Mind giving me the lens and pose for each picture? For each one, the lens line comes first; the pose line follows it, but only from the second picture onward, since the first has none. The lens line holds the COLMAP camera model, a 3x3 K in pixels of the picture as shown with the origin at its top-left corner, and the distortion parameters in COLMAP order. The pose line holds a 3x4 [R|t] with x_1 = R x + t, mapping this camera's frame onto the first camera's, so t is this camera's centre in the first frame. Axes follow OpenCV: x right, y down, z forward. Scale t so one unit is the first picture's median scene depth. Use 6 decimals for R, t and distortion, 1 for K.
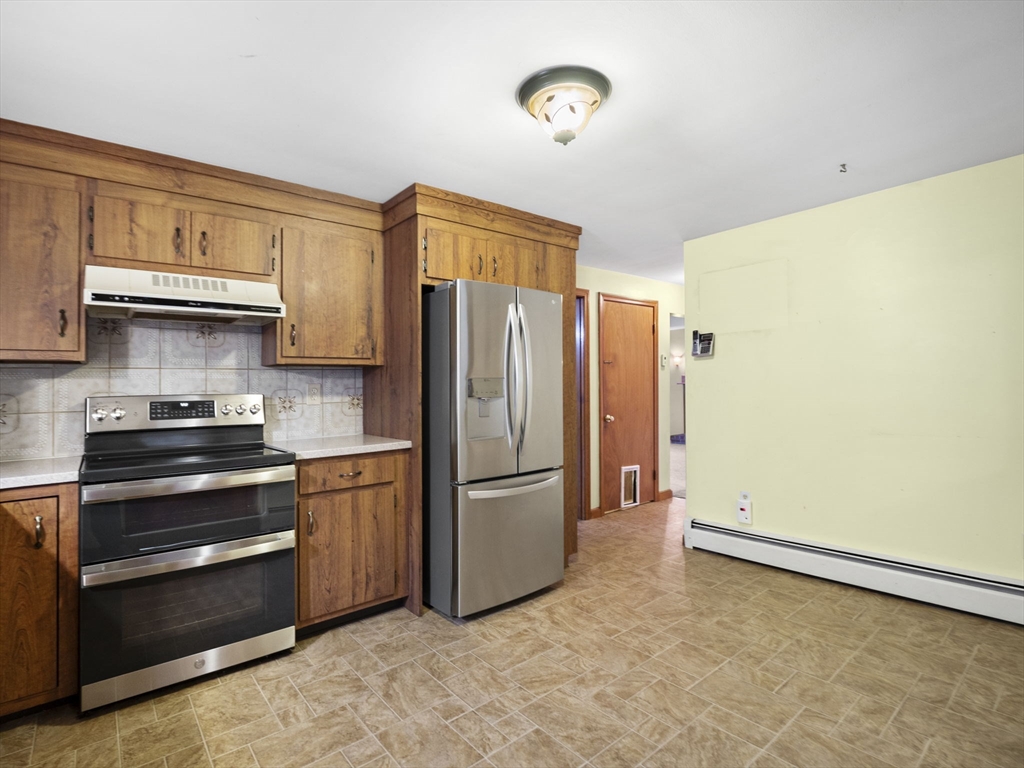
lens RADIAL K [[515.5, 0, 510.6], [0, 515.5, 379.9], [0, 0, 1]] dist [-0.001756, -0.001593]
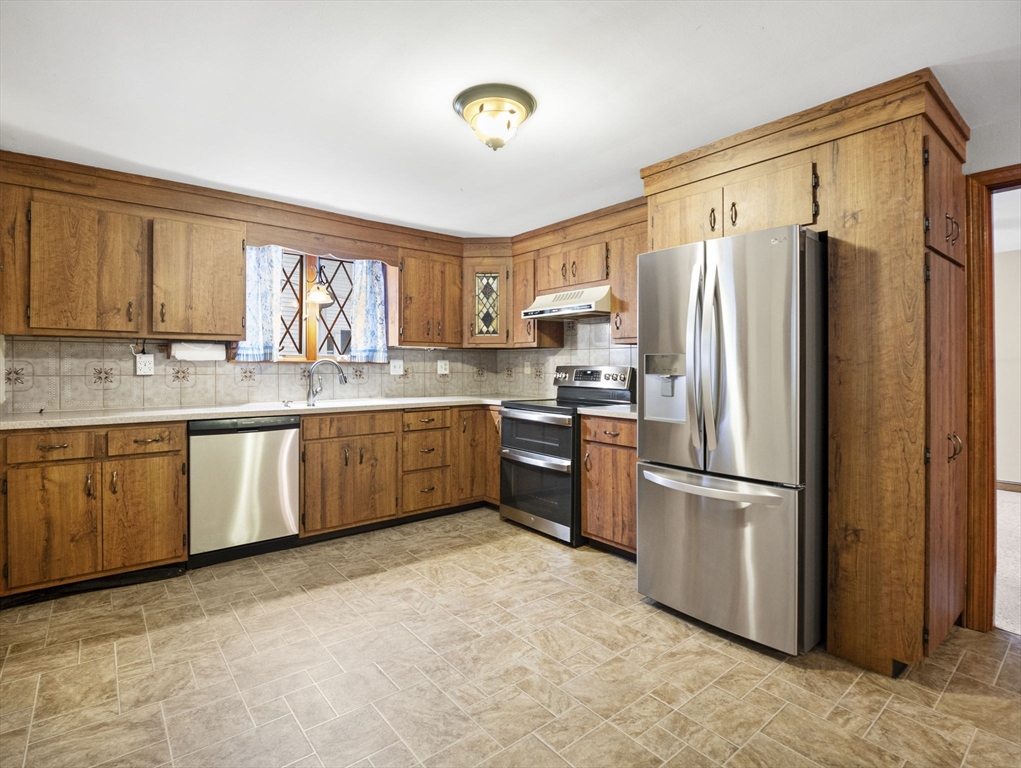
lens RADIAL K [[515.8, 0, 507.3], [0, 515.8, 365.8], [0, 0, 1]] dist [-0.012775, 0.001611]
pose [[-0.018782, 0.017919, -0.999663, 0.944027], [0.007606, 0.999813, 0.017779, -0.001358], [0.999795, -0.007270, -0.018915, 0.800414]]
